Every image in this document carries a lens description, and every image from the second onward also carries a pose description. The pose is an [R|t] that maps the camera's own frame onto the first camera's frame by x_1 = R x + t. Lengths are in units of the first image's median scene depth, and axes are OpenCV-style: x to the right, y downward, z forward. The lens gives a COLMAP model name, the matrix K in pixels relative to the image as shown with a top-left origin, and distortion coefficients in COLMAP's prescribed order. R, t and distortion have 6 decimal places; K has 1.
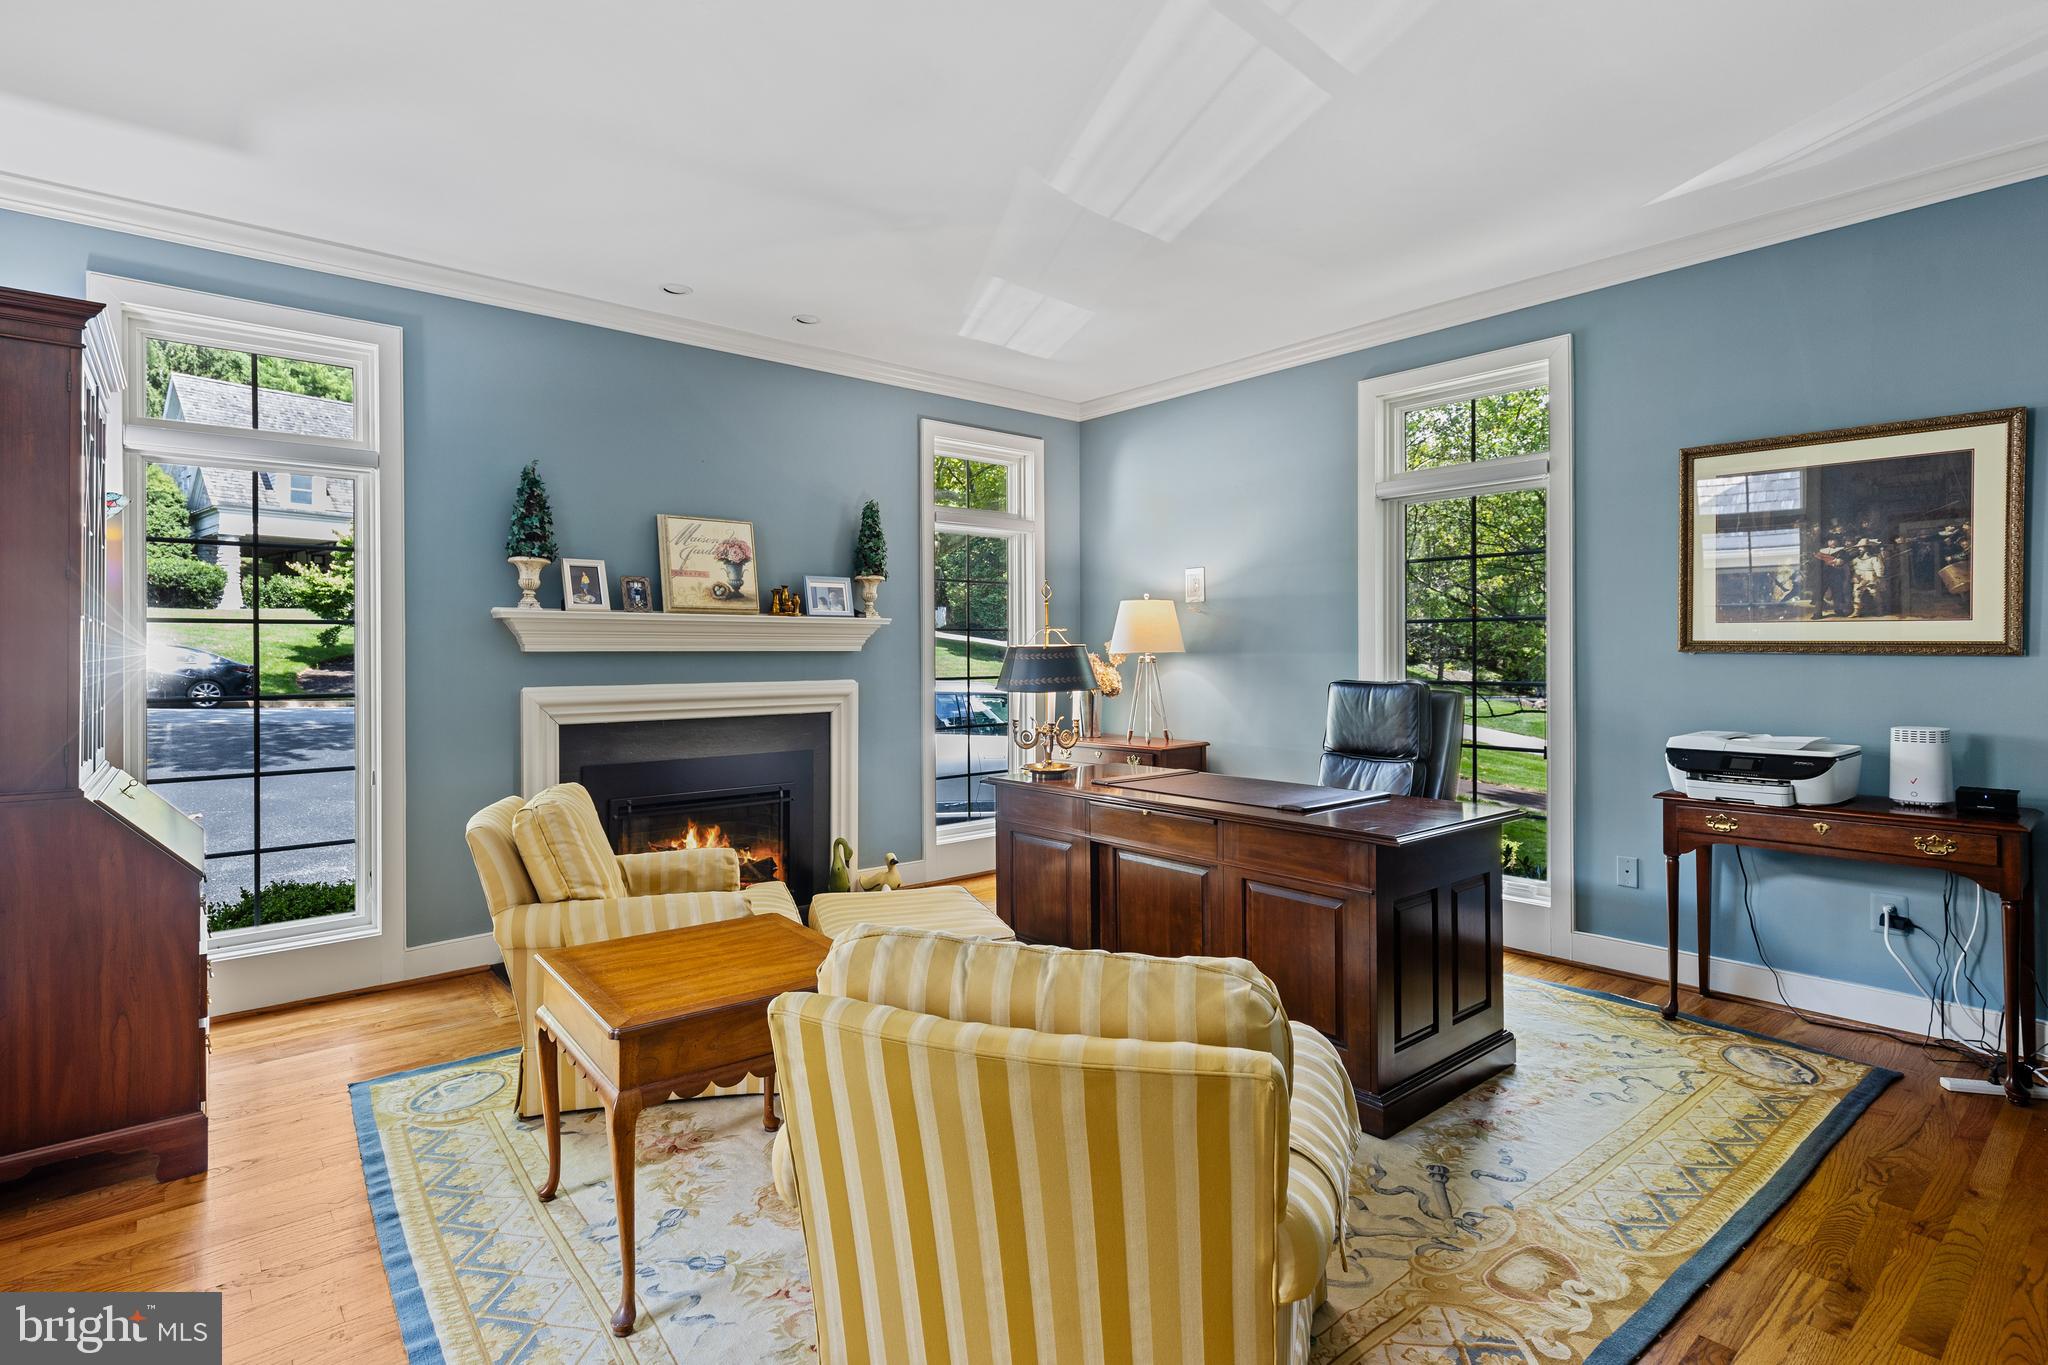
lens RADIAL K [[974.6, 0, 974.1], [0, 974.6, 651.8], [0, 0, 1]] dist [-0.000401, -0.000198]
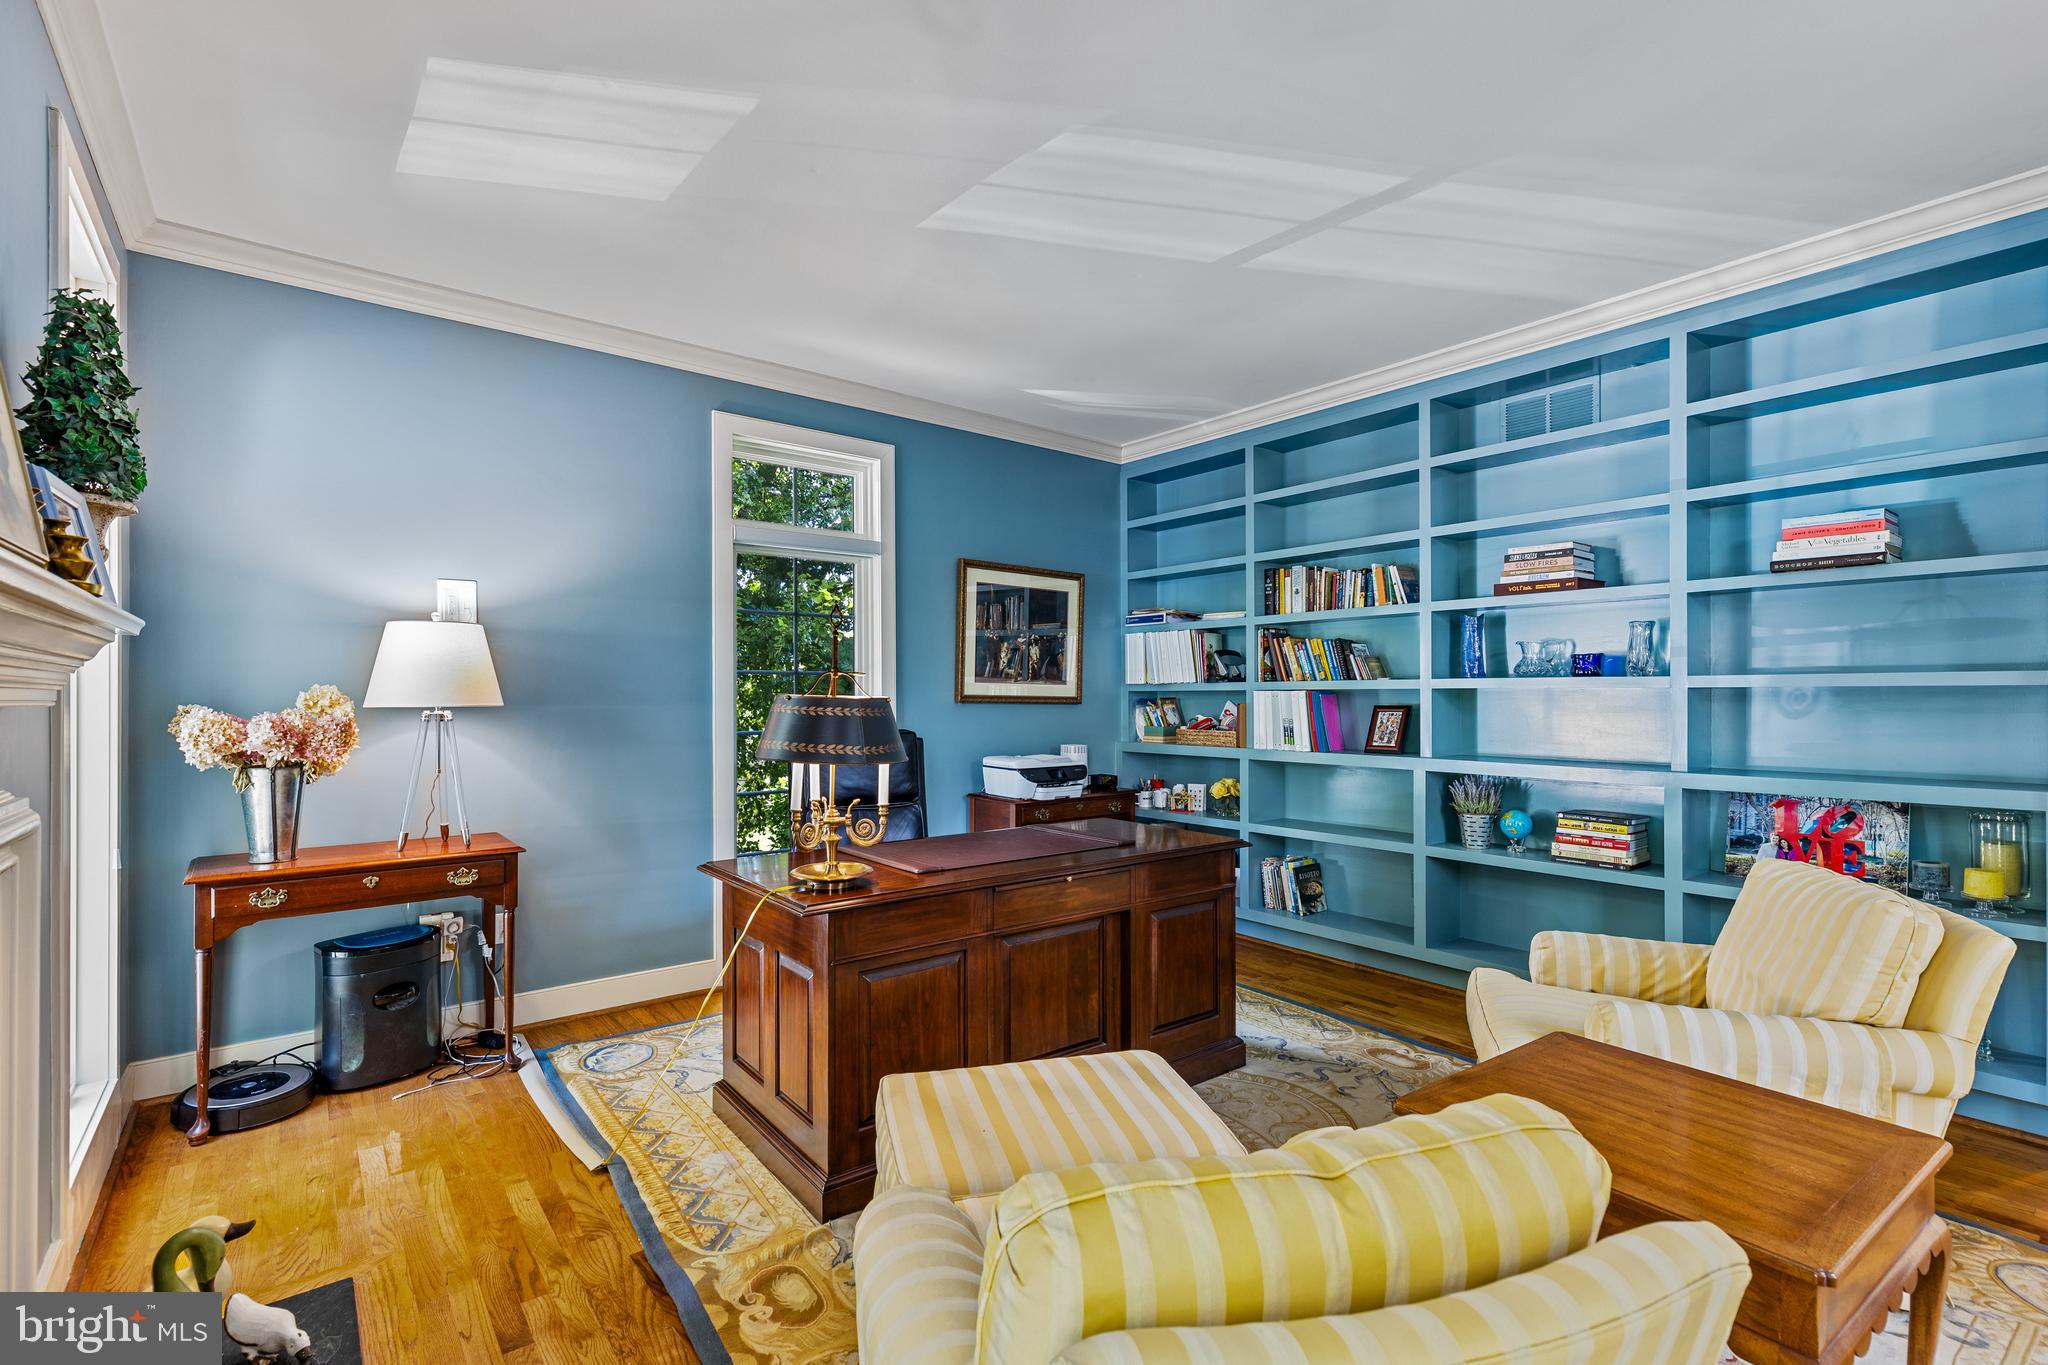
lens RADIAL K [[926.5, 0, 1017.3], [0, 926.5, 693.0], [0, 0, 1]] dist [0.008727, -0.000506]
pose [[0.027834, 0.005397, 0.999598, -0.724125], [0.003485, 0.999979, -0.005496, -0.008013], [-0.999606, 0.003636, 0.027814, 1.056933]]
